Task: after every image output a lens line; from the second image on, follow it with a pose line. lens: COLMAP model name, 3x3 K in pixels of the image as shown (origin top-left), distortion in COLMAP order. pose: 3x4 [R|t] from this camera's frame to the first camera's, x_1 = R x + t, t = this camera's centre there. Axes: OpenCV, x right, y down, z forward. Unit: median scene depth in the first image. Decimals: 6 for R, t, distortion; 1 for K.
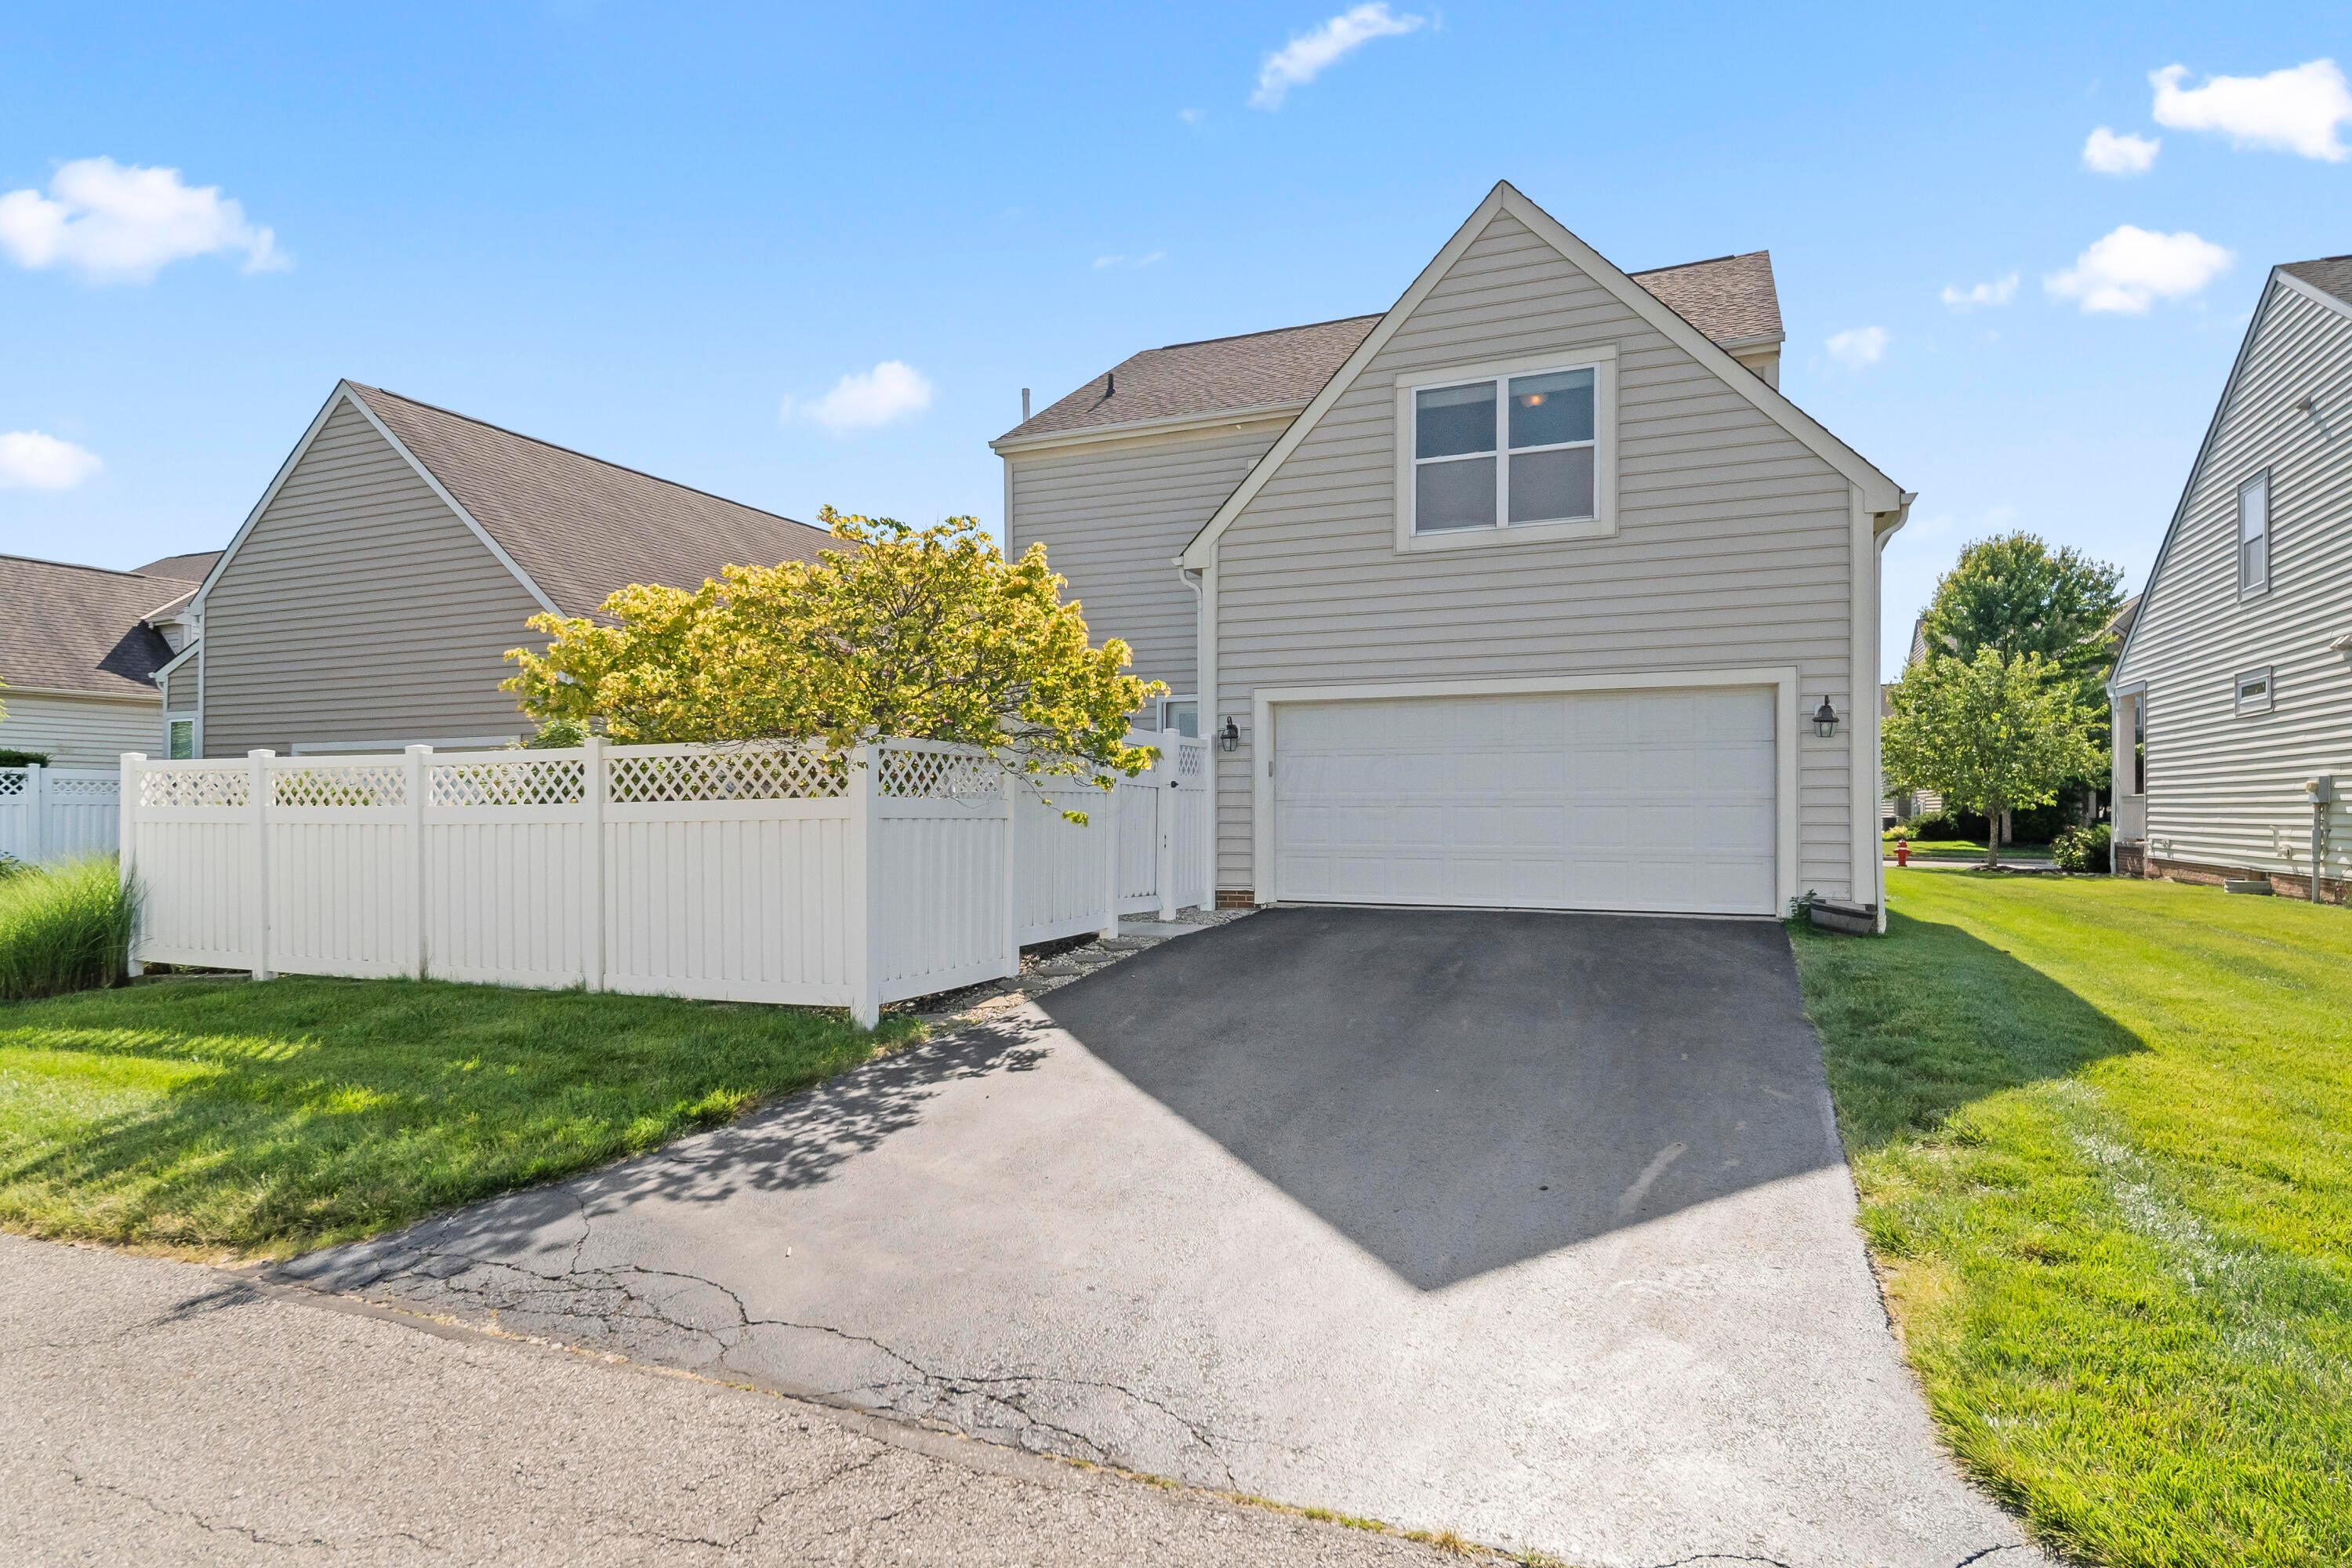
lens RADIAL K [[1257.0, 0, 1169.7], [0, 1257.0, 810.7], [0, 0, 1]] dist [-0.003979, -0.000372]
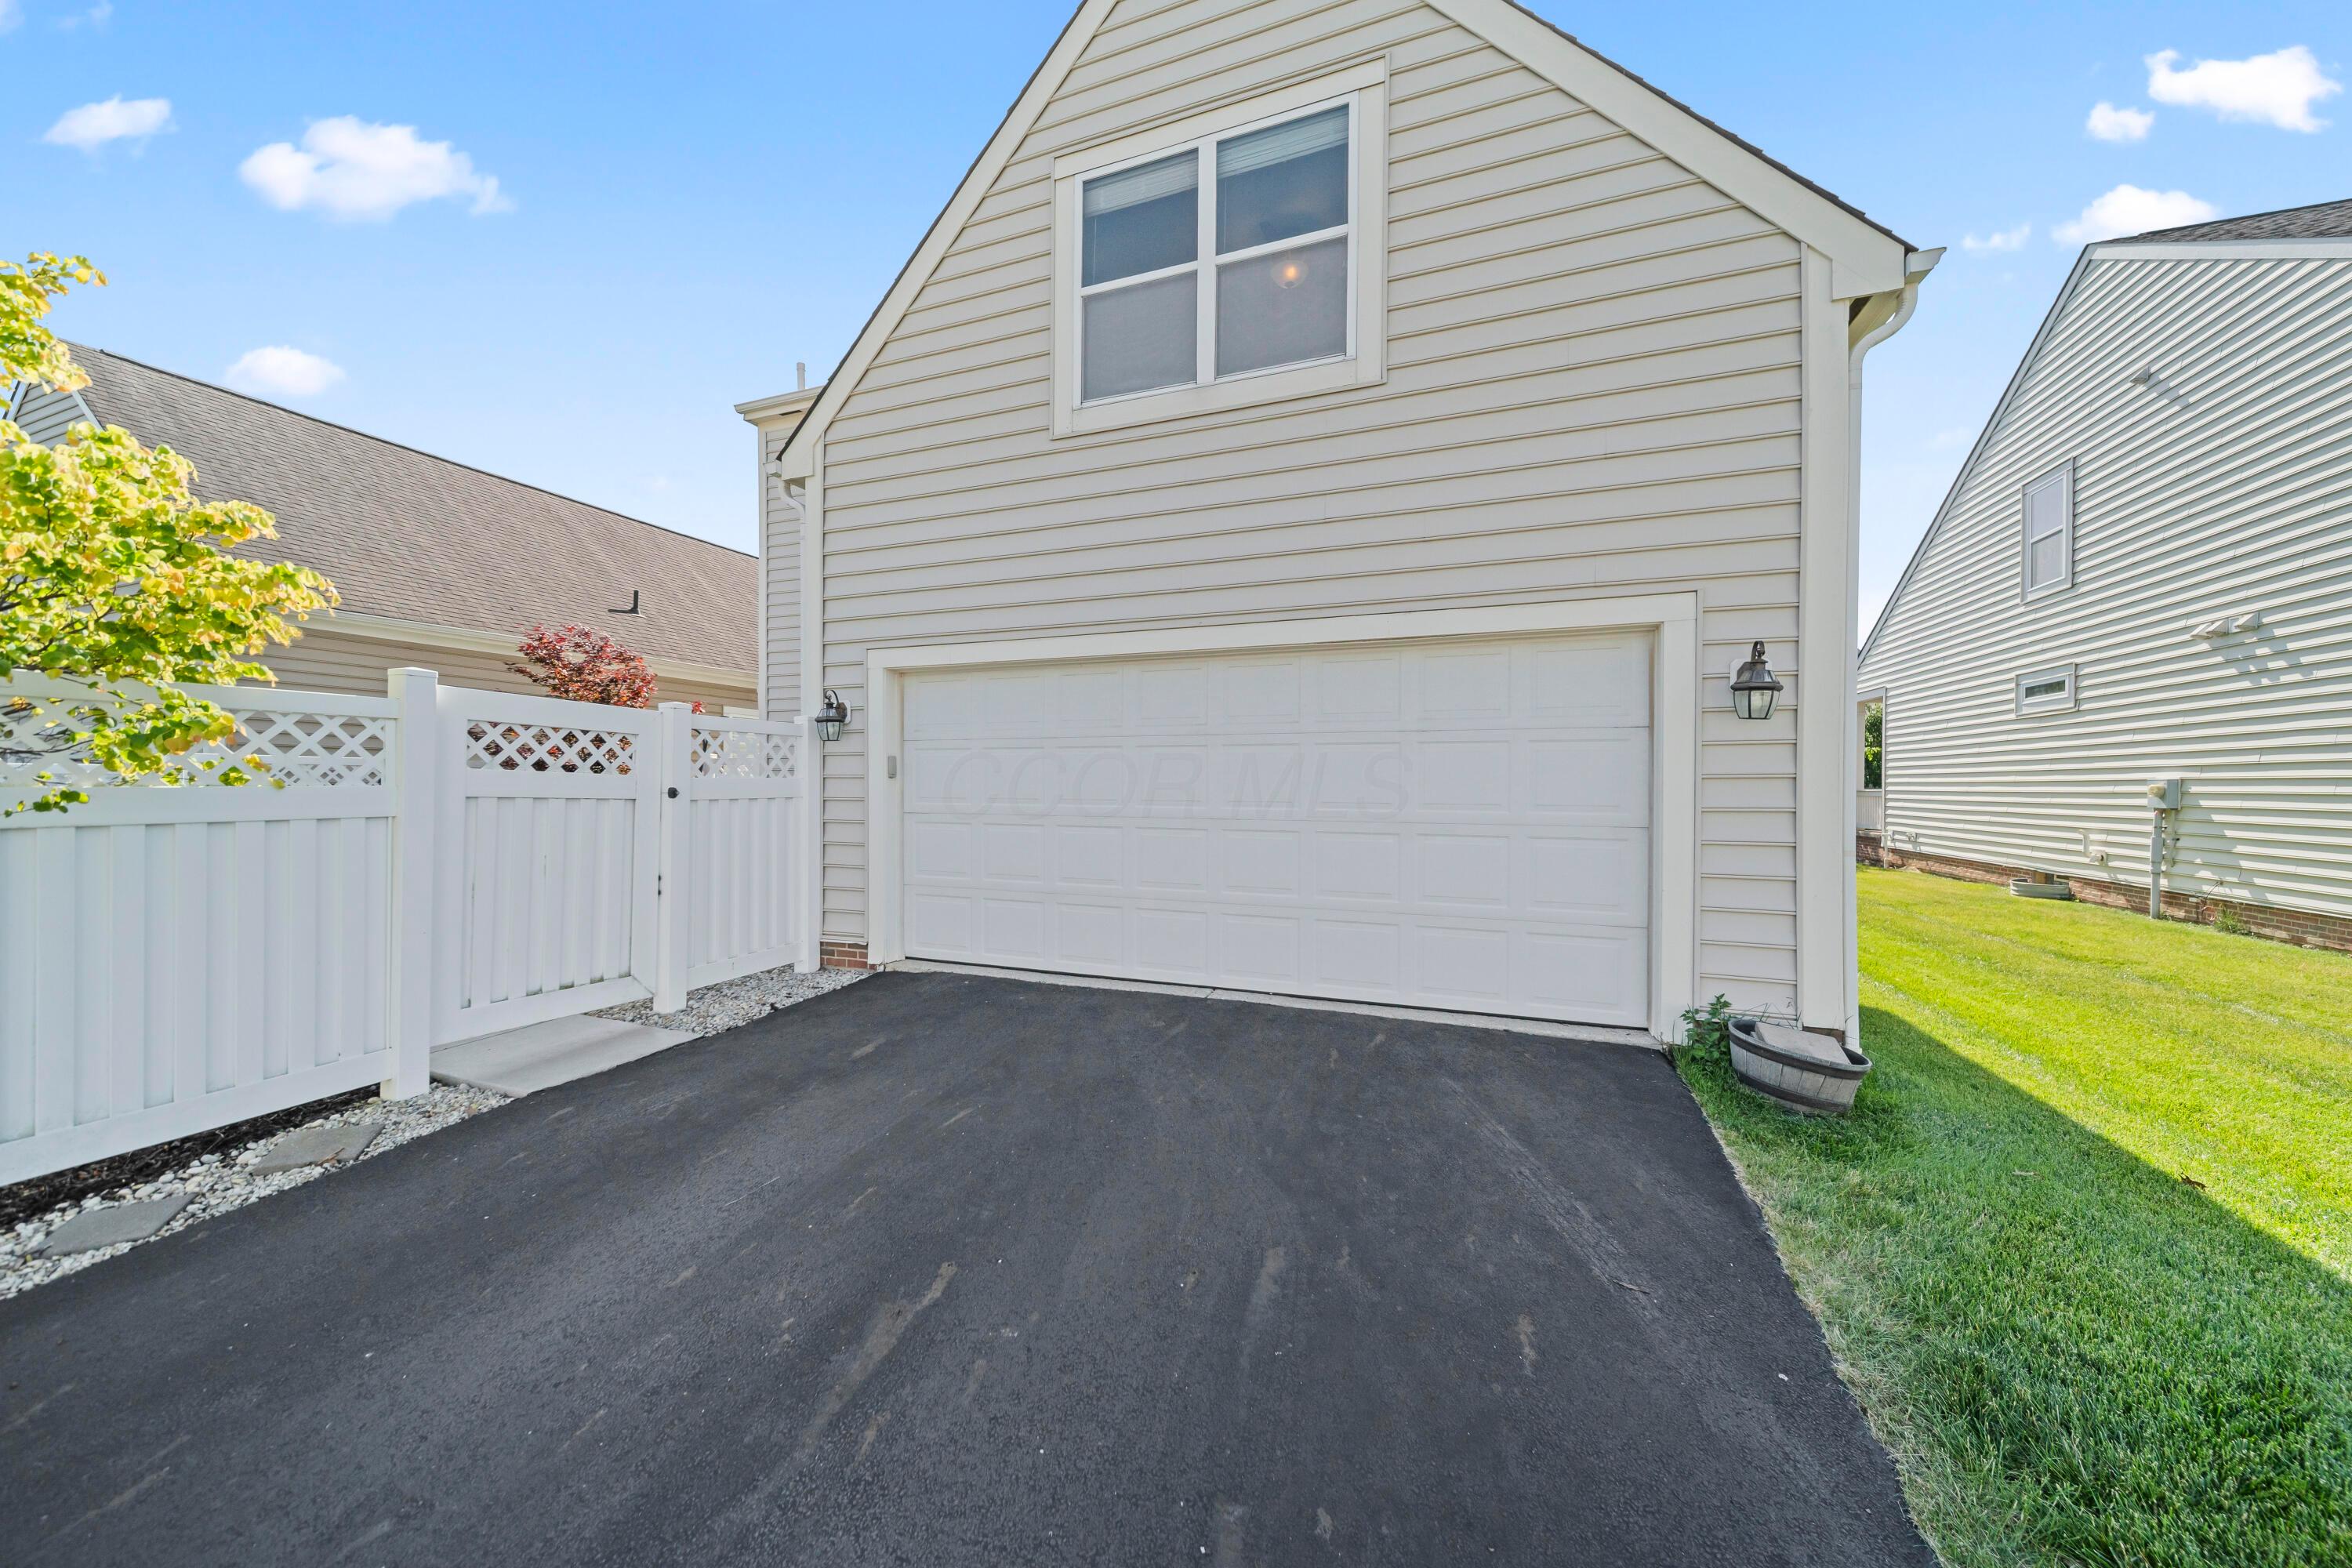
lens RADIAL K [[827.7, 0, 1169.3], [0, 827.7, 787.1], [0, 0, 1]] dist [-0.000296, -0.000045]
pose [[0.999005, 0.005401, 0.044276, 0.210310], [-0.005463, 0.999984, 0.001265, -0.023532], [-0.044269, -0.001506, 0.999019, 0.540365]]
